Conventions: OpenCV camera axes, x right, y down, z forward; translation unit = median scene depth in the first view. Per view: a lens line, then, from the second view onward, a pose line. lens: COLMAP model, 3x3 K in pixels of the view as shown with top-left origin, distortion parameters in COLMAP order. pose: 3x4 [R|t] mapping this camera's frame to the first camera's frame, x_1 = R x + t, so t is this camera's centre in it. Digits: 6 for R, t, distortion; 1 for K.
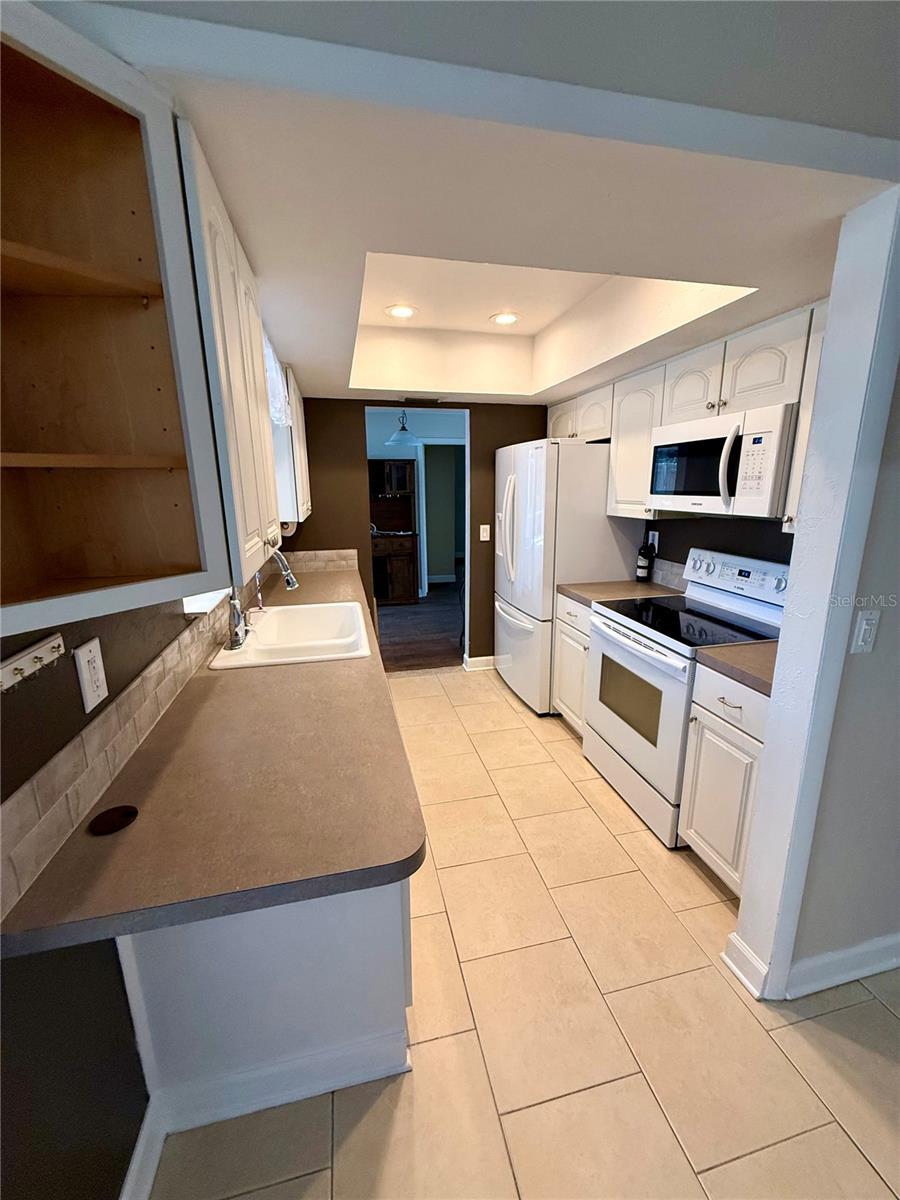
lens RADIAL K [[477.9, 0, 452.1], [0, 477.9, 598.3], [0, 0, 1]] dist [0.000215, 0.000502]
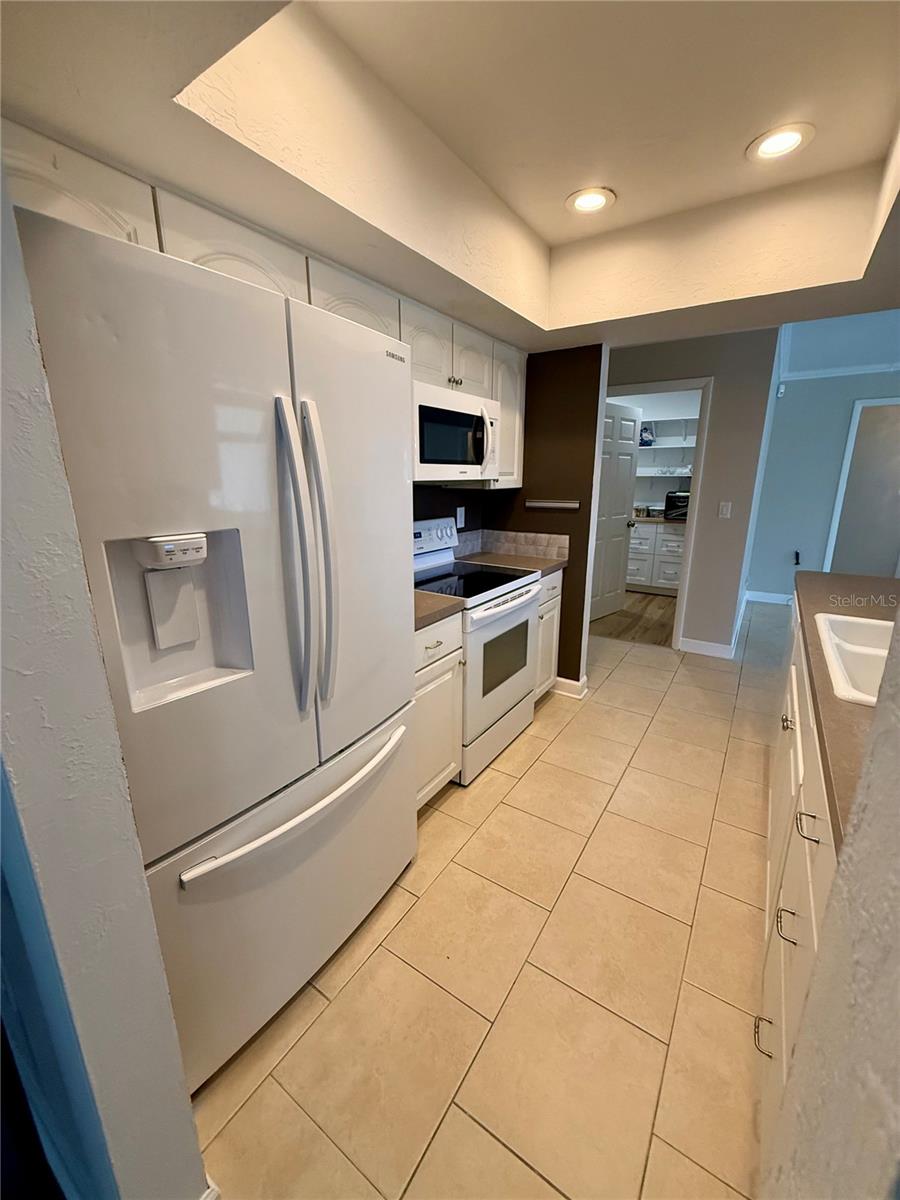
lens RADIAL K [[477.9, 0, 455.4], [0, 477.9, 596.6], [0, 0, 1]] dist [0.000215, 0.000502]
pose [[-0.687573, -0.171786, 0.705502, -0.281087], [0.172177, 0.905330, 0.388244, -0.346703], [-0.705407, 0.388417, -0.592902, 1.671476]]
